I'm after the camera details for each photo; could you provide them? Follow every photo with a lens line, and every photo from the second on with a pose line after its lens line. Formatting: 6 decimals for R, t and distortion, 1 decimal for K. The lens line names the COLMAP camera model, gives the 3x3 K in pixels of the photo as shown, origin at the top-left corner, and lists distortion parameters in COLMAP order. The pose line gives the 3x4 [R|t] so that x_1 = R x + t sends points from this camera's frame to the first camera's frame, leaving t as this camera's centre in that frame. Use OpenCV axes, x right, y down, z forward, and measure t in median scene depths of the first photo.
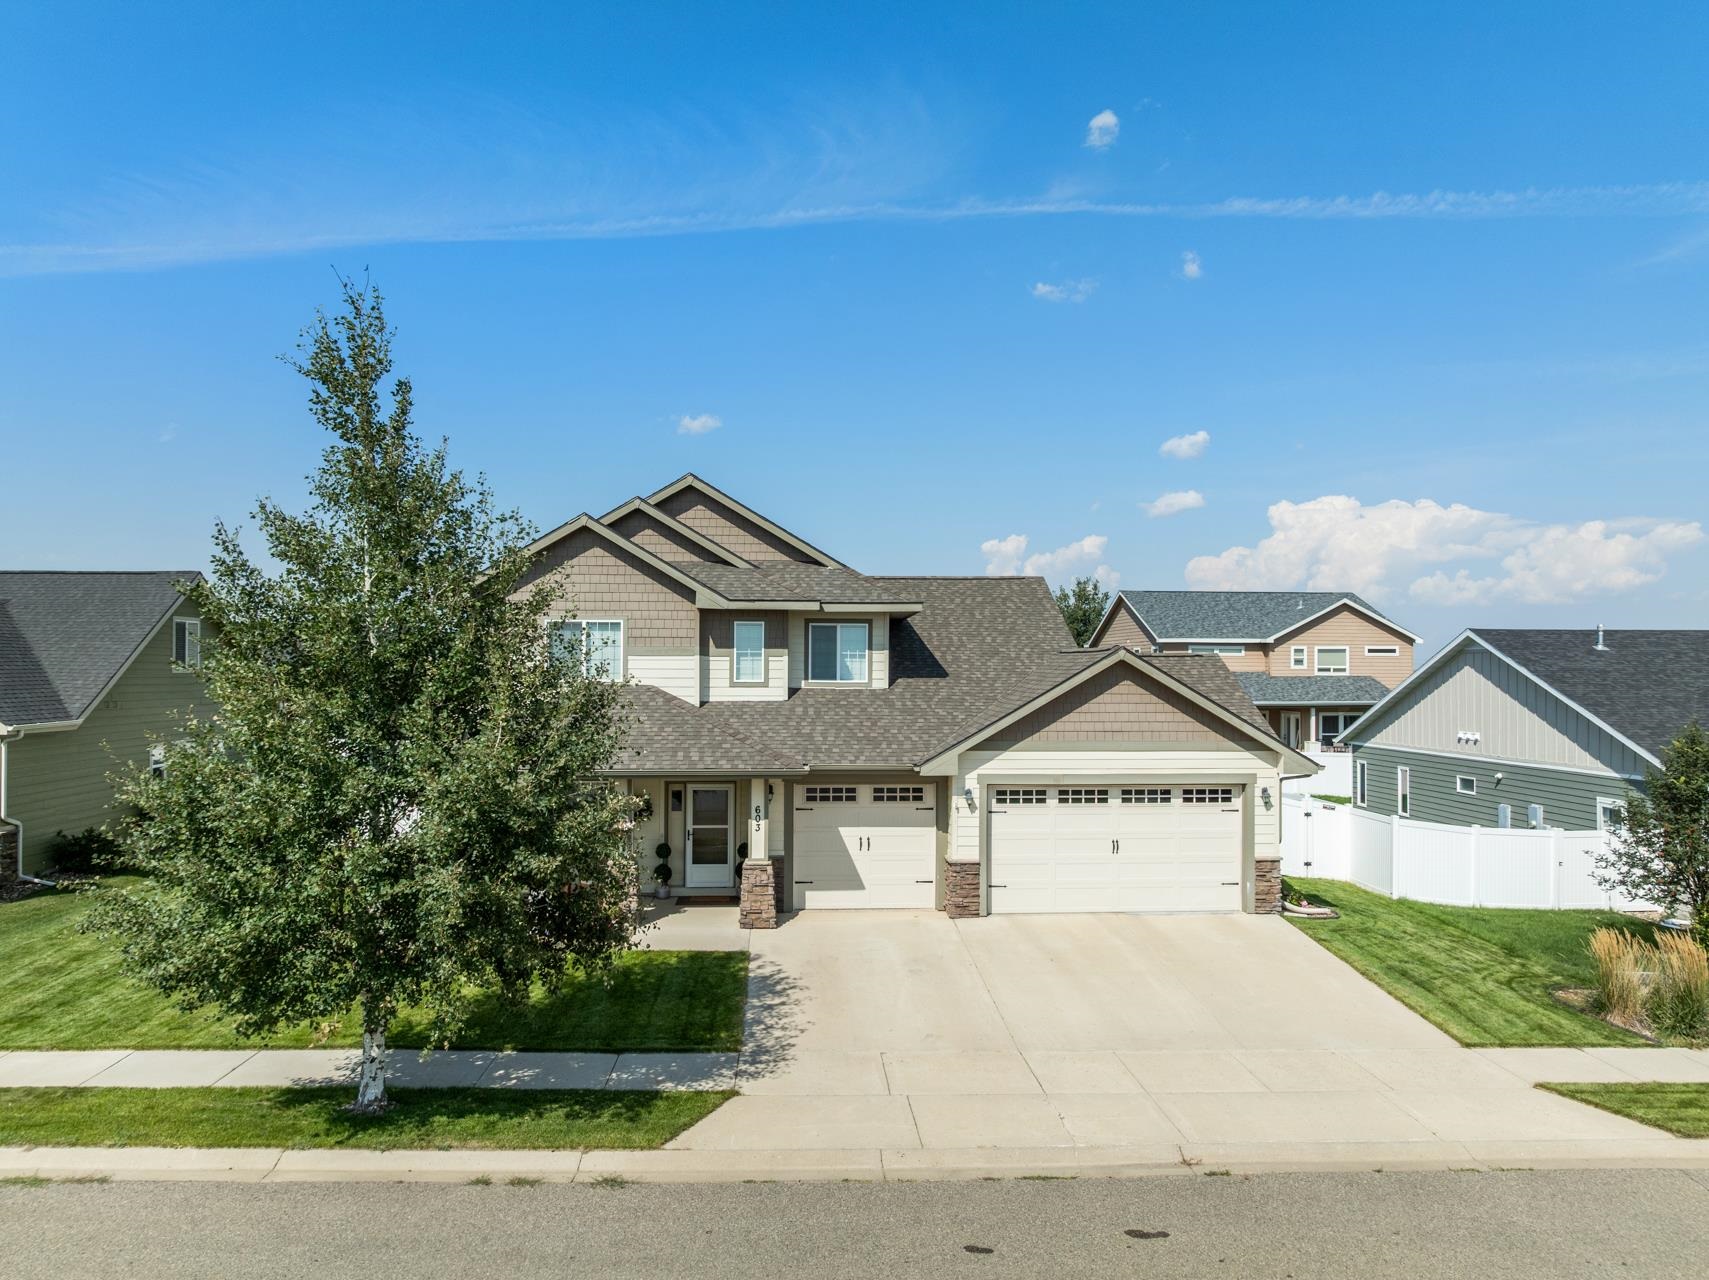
lens RADIAL K [[1206.2, 0, 860.3], [0, 1206.2, 649.2], [0, 0, 1]] dist [-0.036553, -0.006704]
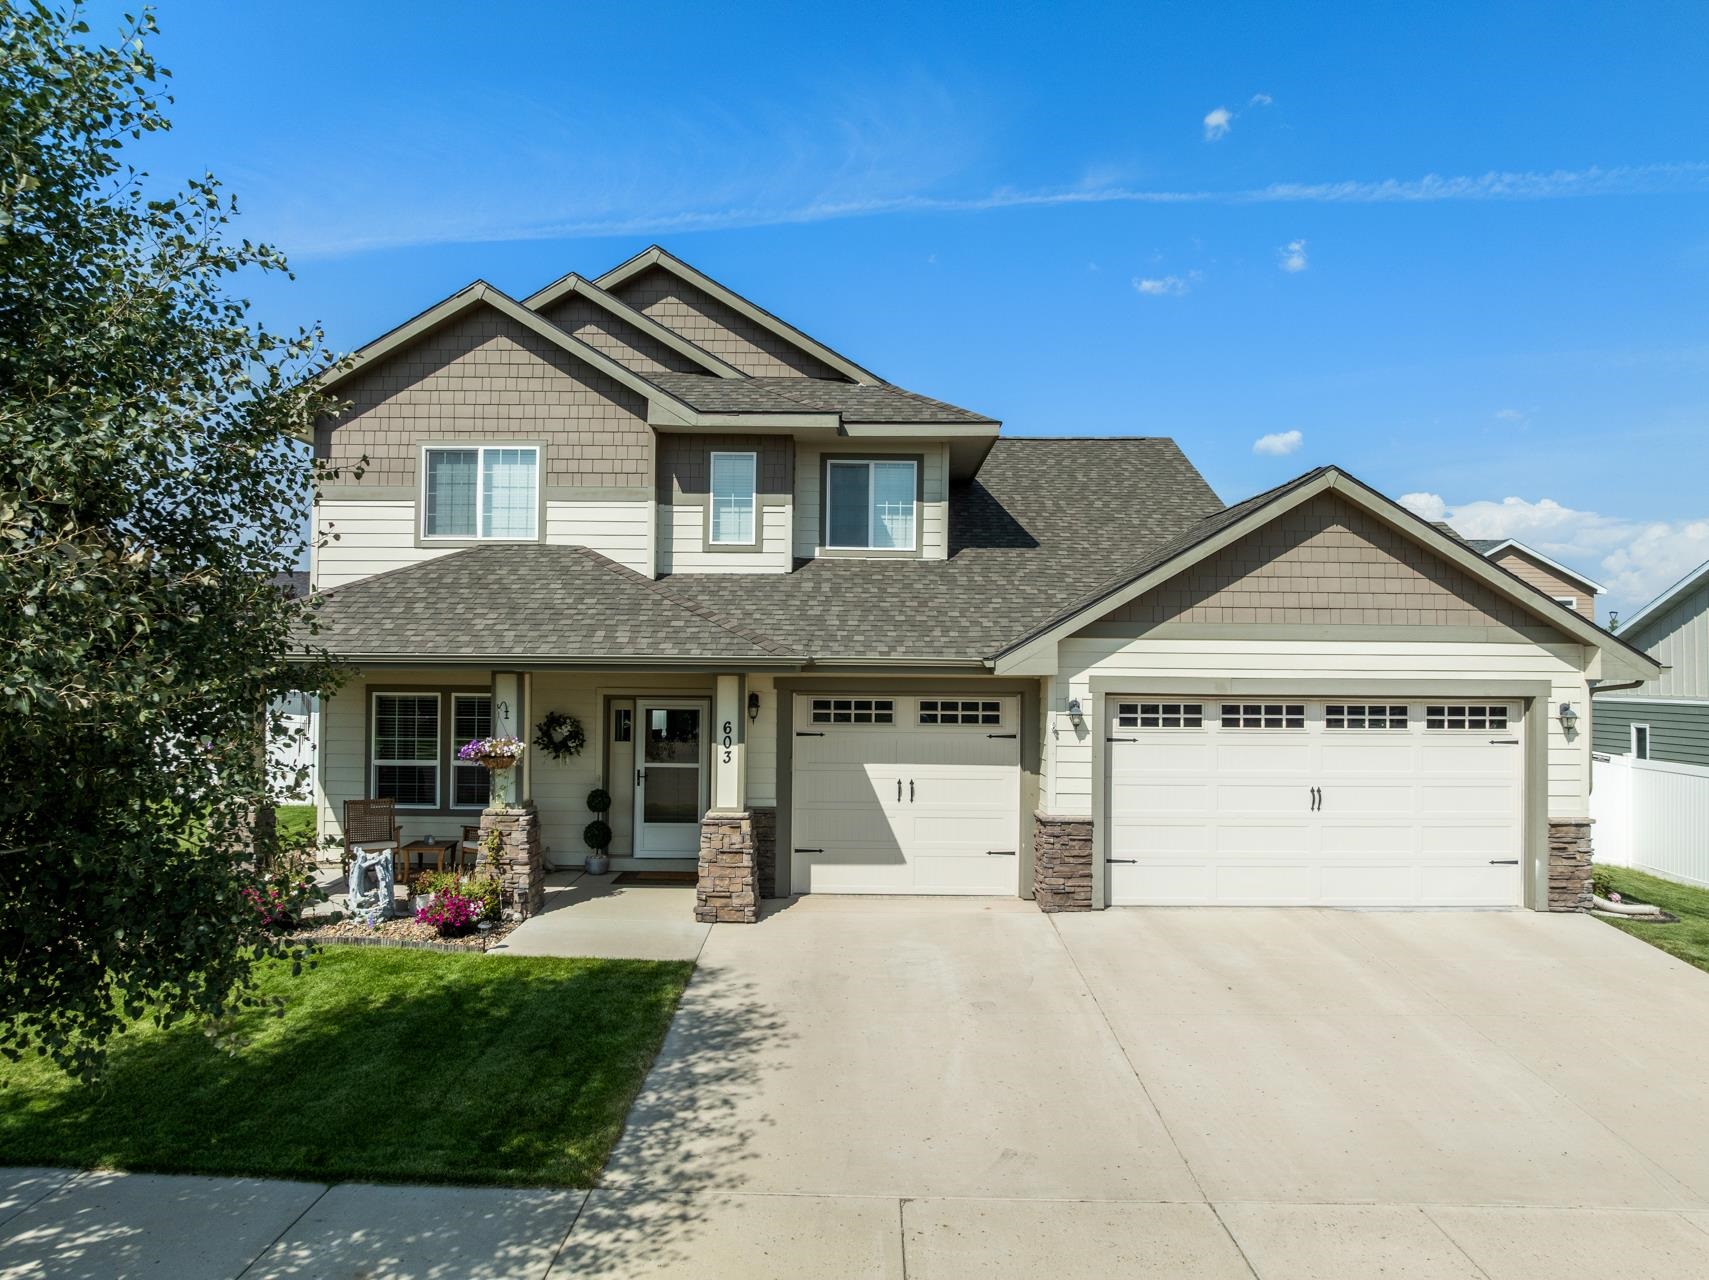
lens RADIAL K [[1206.2, 0, 862.1], [0, 1206.2, 642.0], [0, 0, 1]] dist [-0.036553, -0.006704]
pose [[0.997933, 0.003776, -0.064150, 0.020992], [-0.004026, 0.999985, -0.003774, 0.087650], [0.064134, 0.004024, 0.997933, 0.377555]]
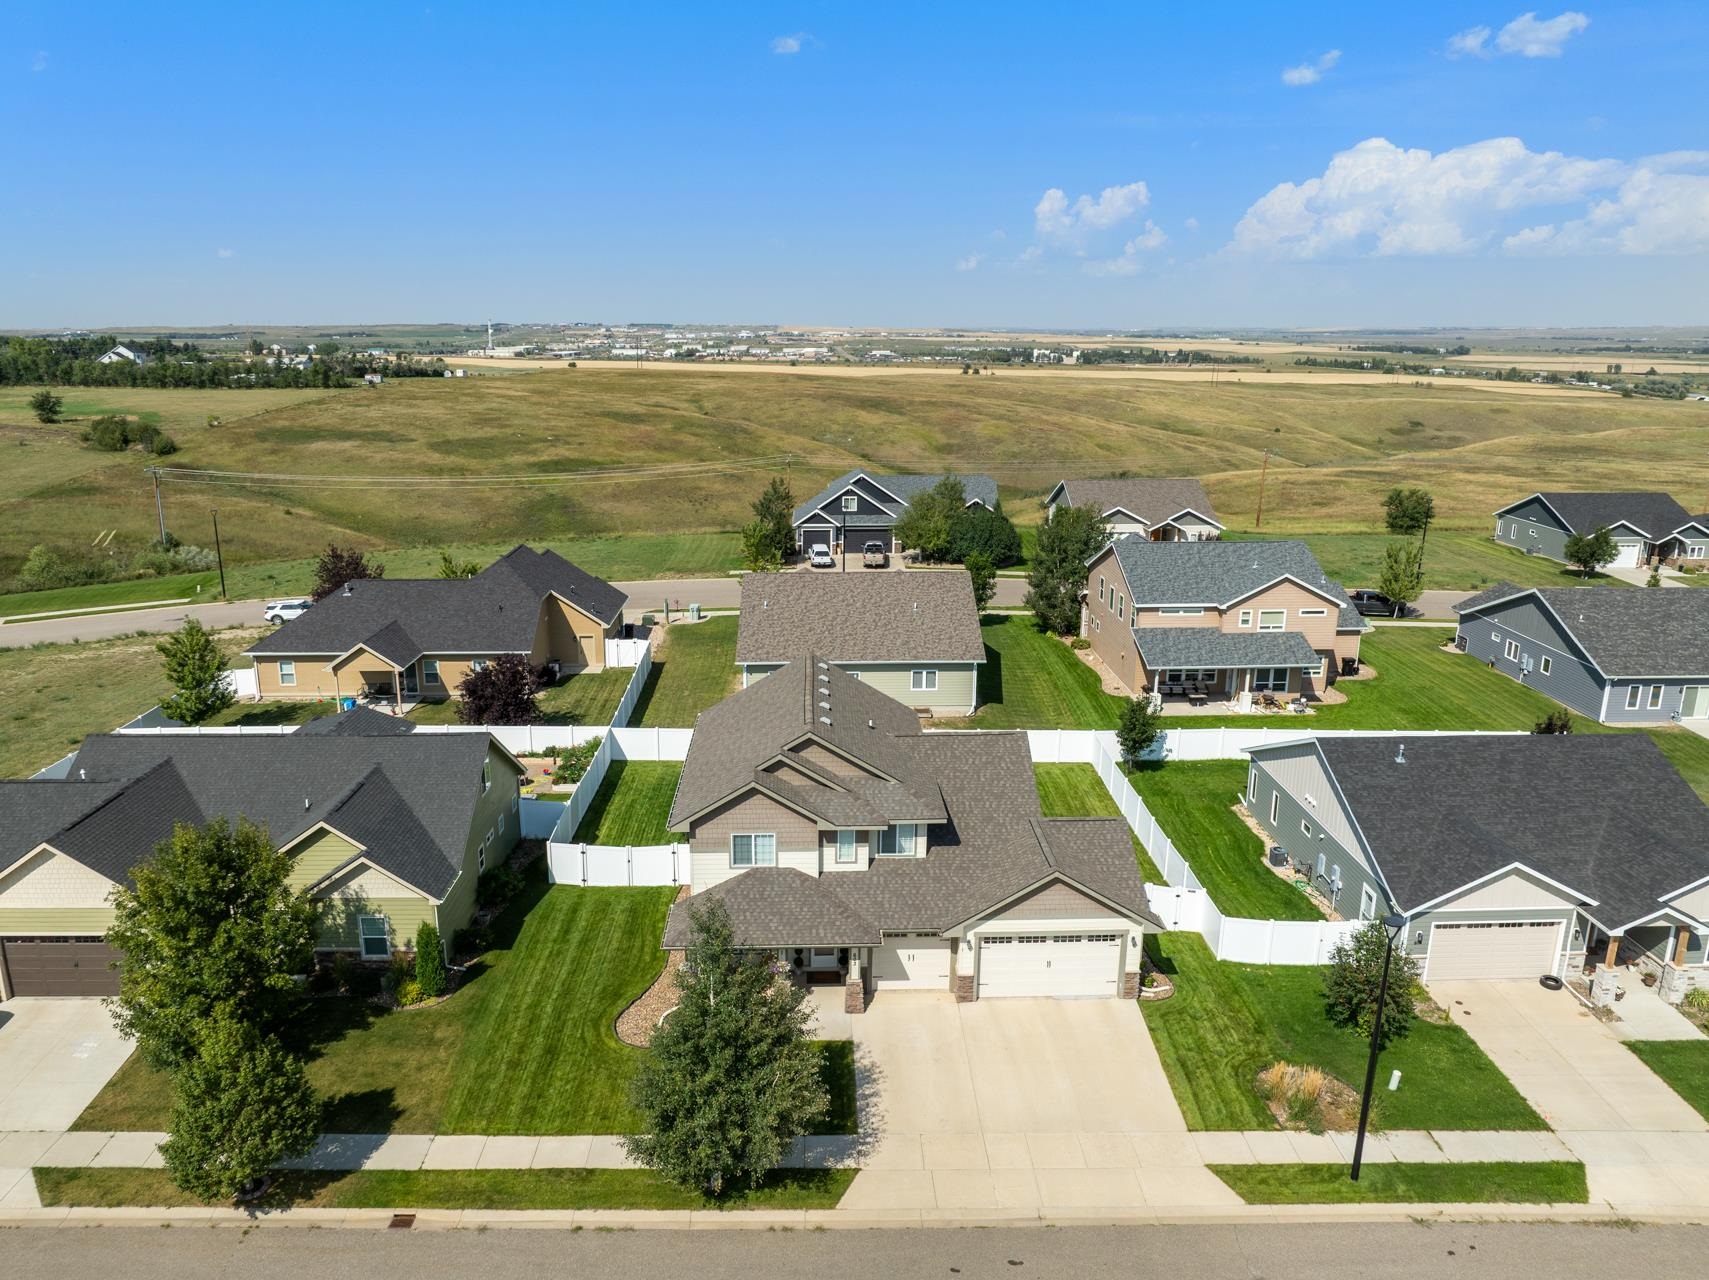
lens RADIAL K [[1206.2, 0, 862.4], [0, 1206.2, 637.7], [0, 0, 1]] dist [-0.036553, -0.006704]
pose [[0.999692, 0.011626, -0.021905, -0.036576], [-0.005315, 0.963215, 0.268680, -0.802807], [0.024223, -0.268481, 0.962981, -0.630788]]
